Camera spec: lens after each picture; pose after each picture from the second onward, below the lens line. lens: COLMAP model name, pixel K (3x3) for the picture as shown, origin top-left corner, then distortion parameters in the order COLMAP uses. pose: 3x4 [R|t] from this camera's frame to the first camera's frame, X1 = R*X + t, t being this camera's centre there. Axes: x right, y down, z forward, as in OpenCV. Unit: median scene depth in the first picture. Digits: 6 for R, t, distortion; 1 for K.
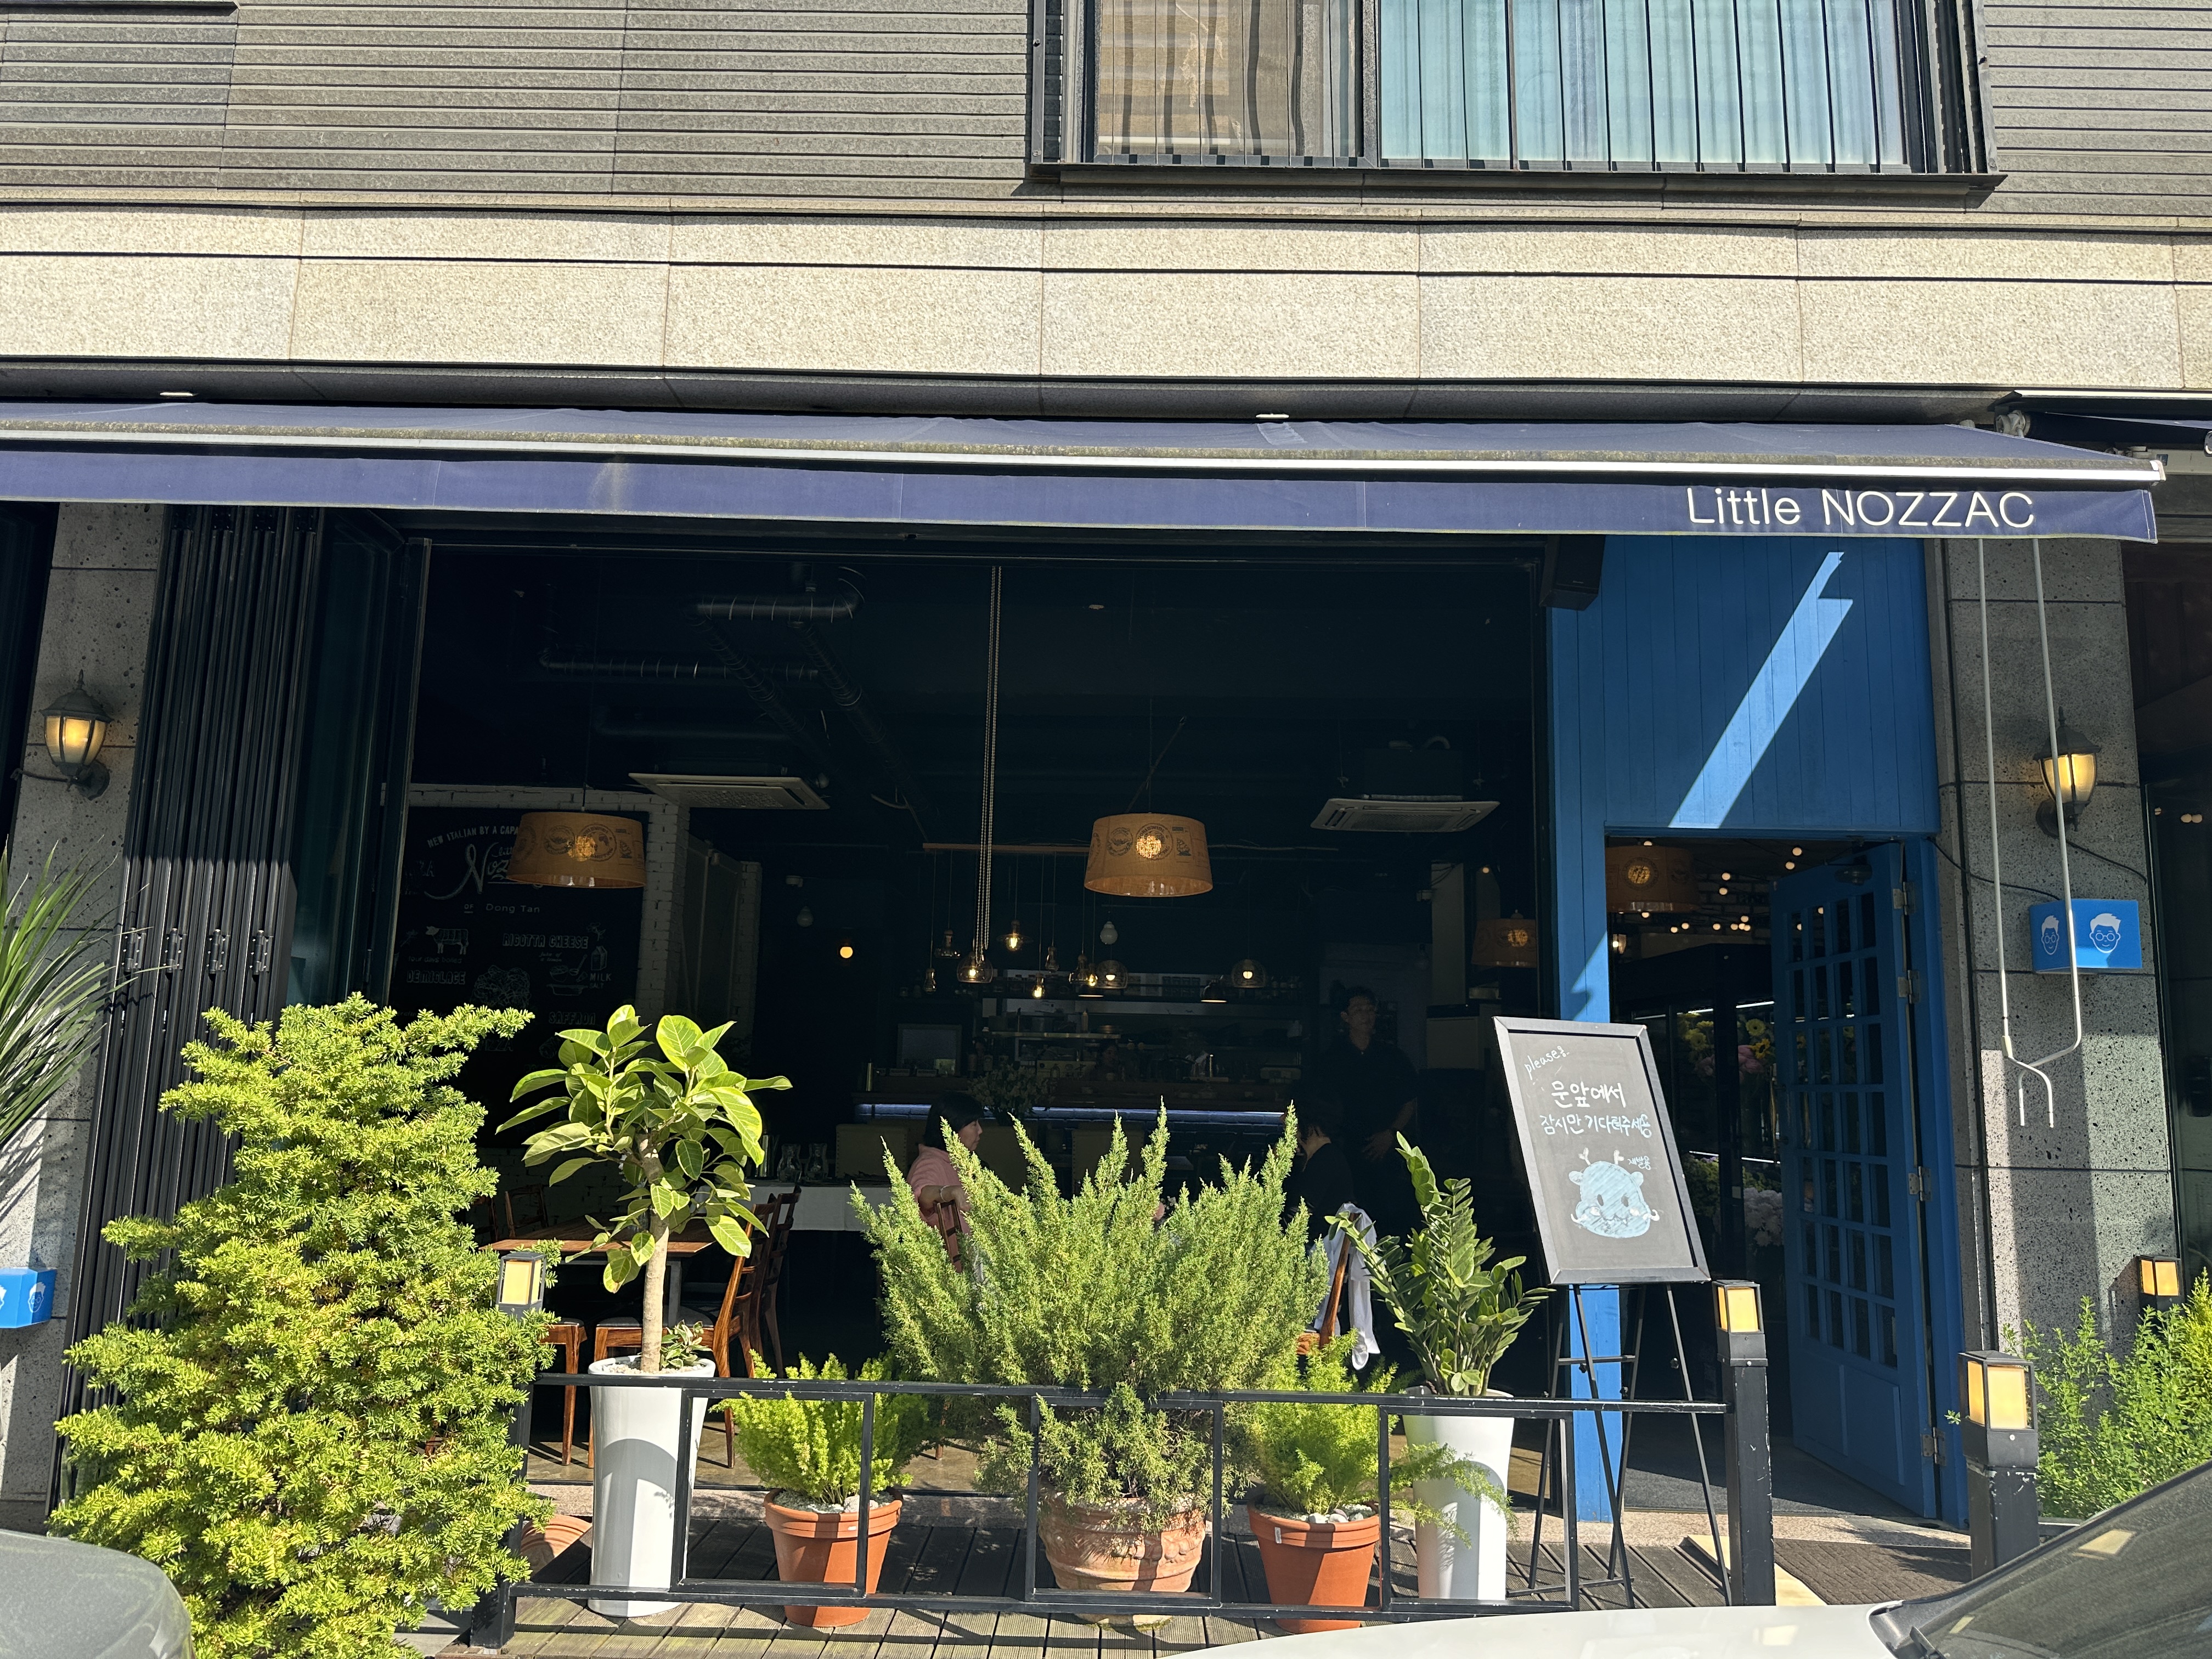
lens RADIAL K [[1577.8, 0, 1101.3], [0, 1577.8, 820.5], [0, 0, 1]] dist [0.031261, -0.022173]
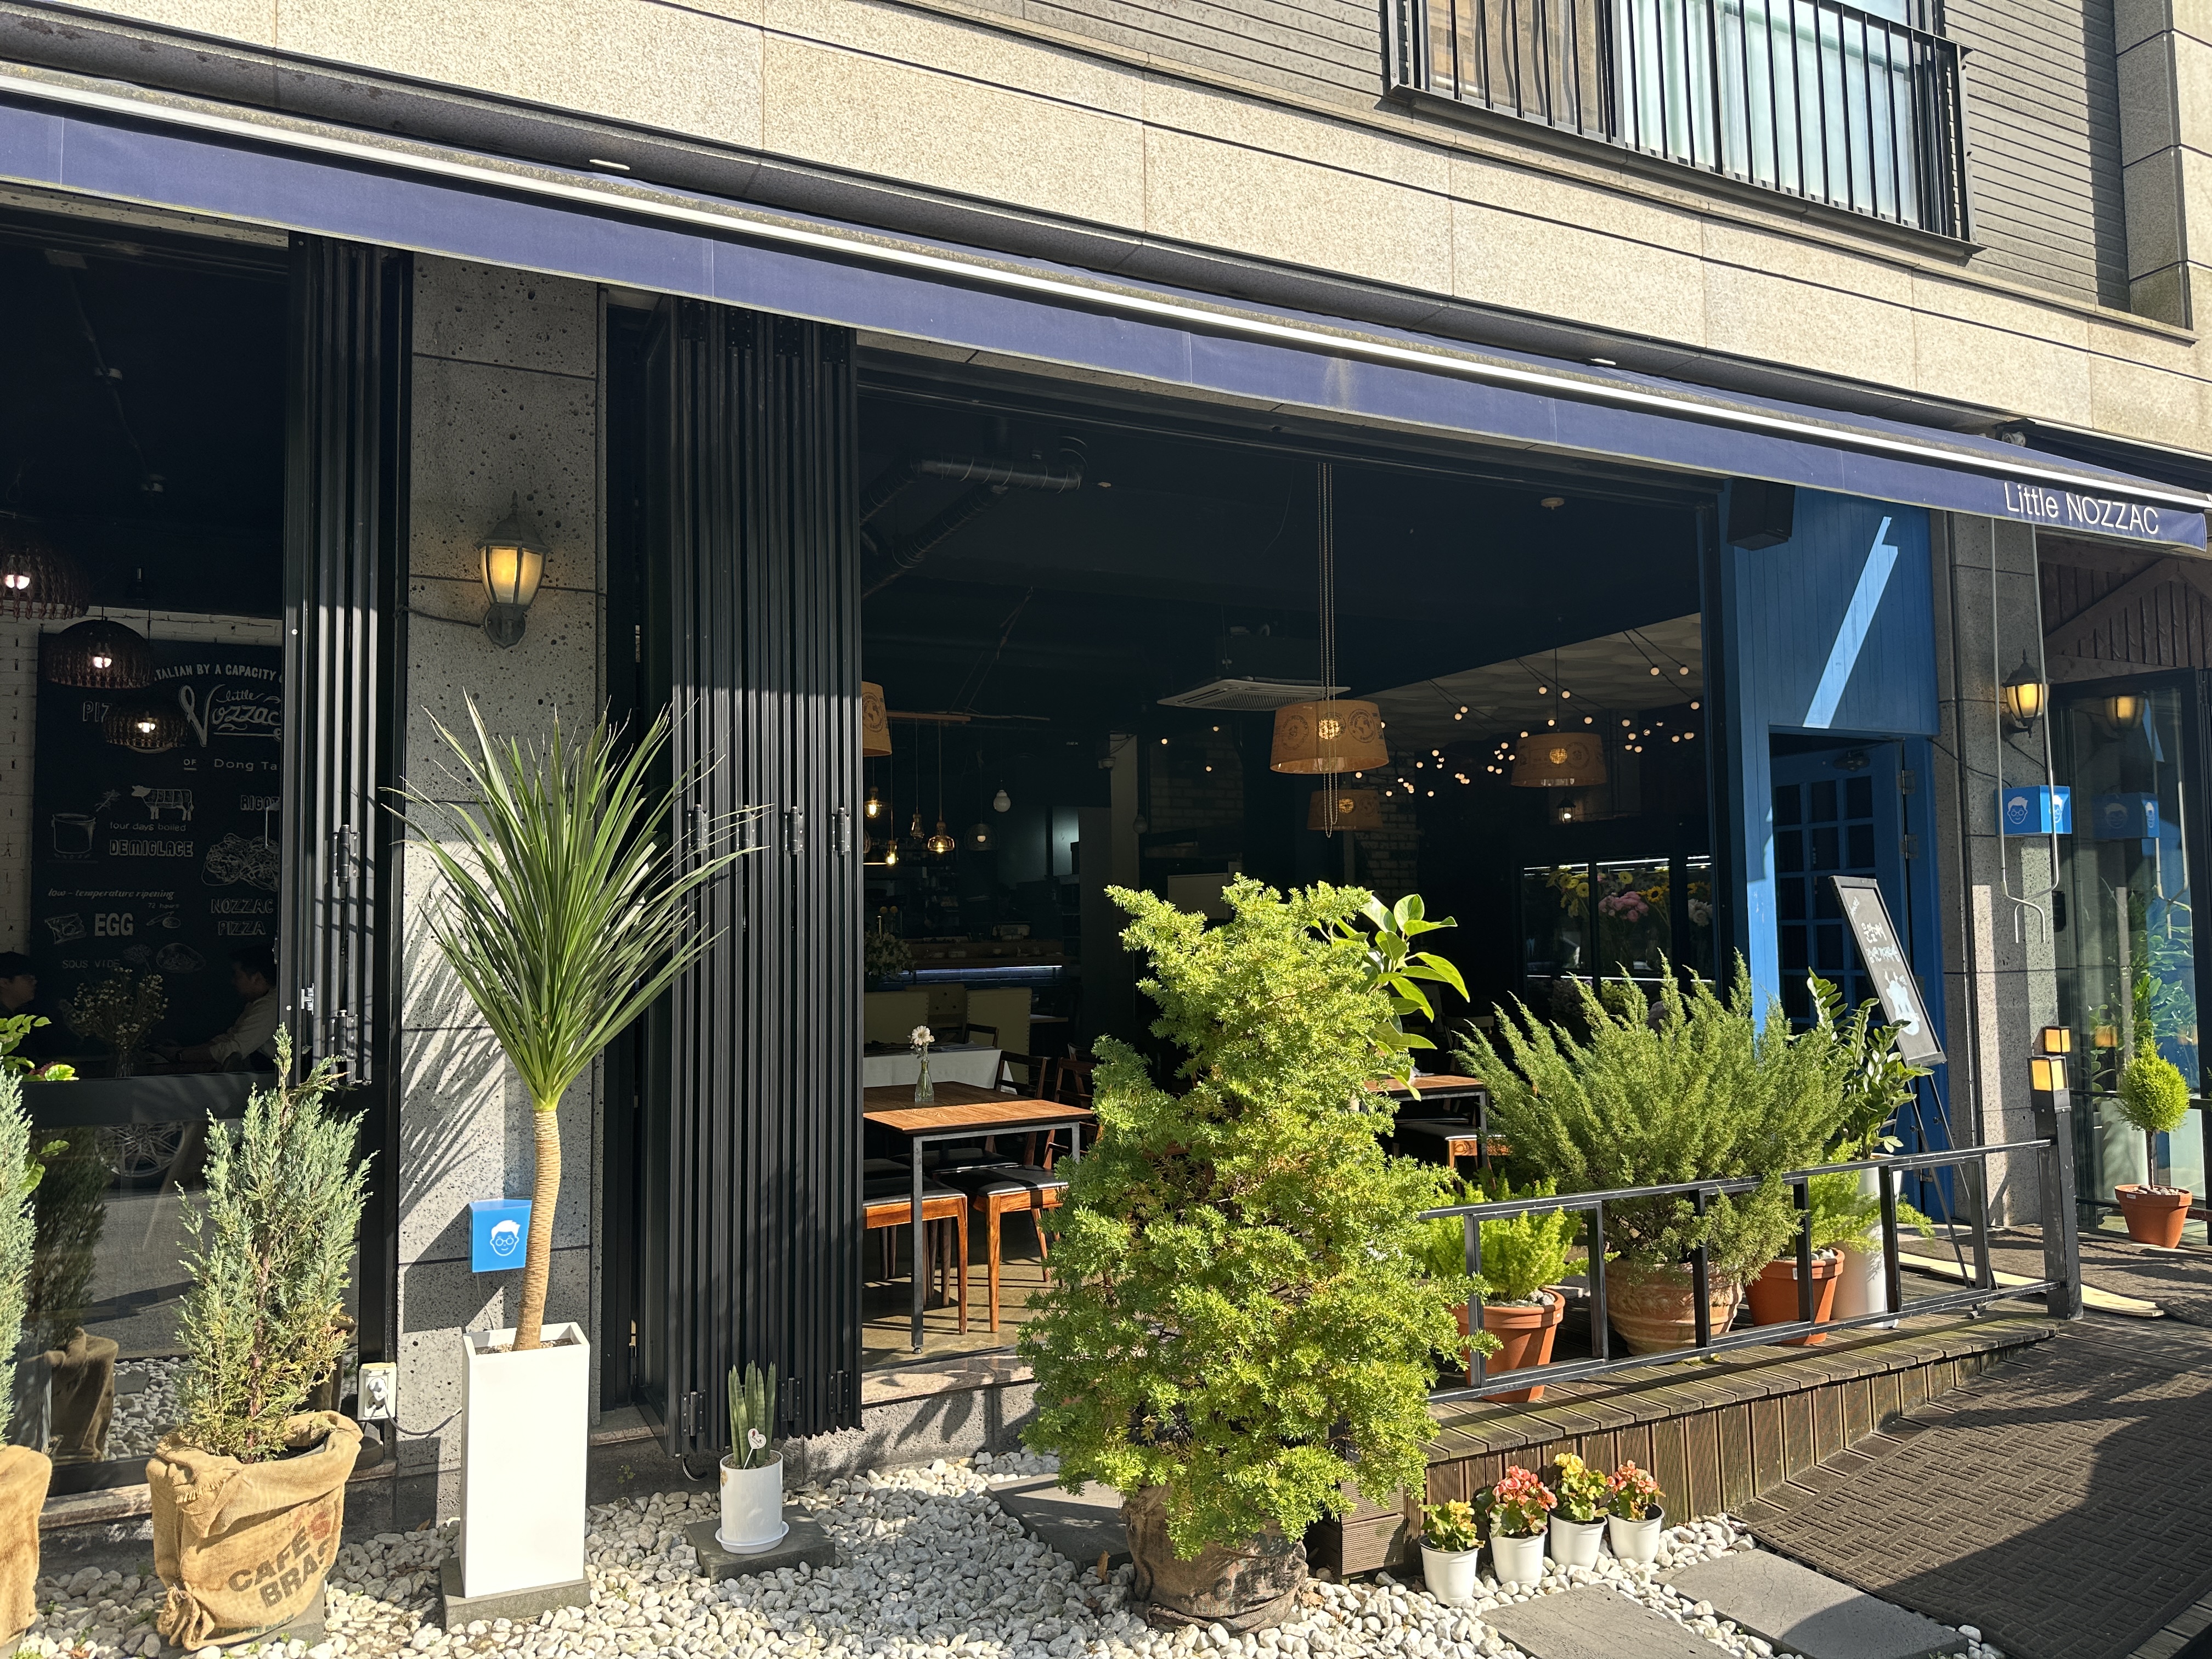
lens RADIAL K [[1577.8, 0, 1093.9], [0, 1577.8, 837.3], [0, 0, 1]] dist [0.031261, -0.022173]
pose [[0.887692, -0.007238, 0.460381, -0.739951], [-0.039303, 0.995036, 0.091426, -0.001890], [-0.458758, -0.099252, 0.883001, 0.108374]]
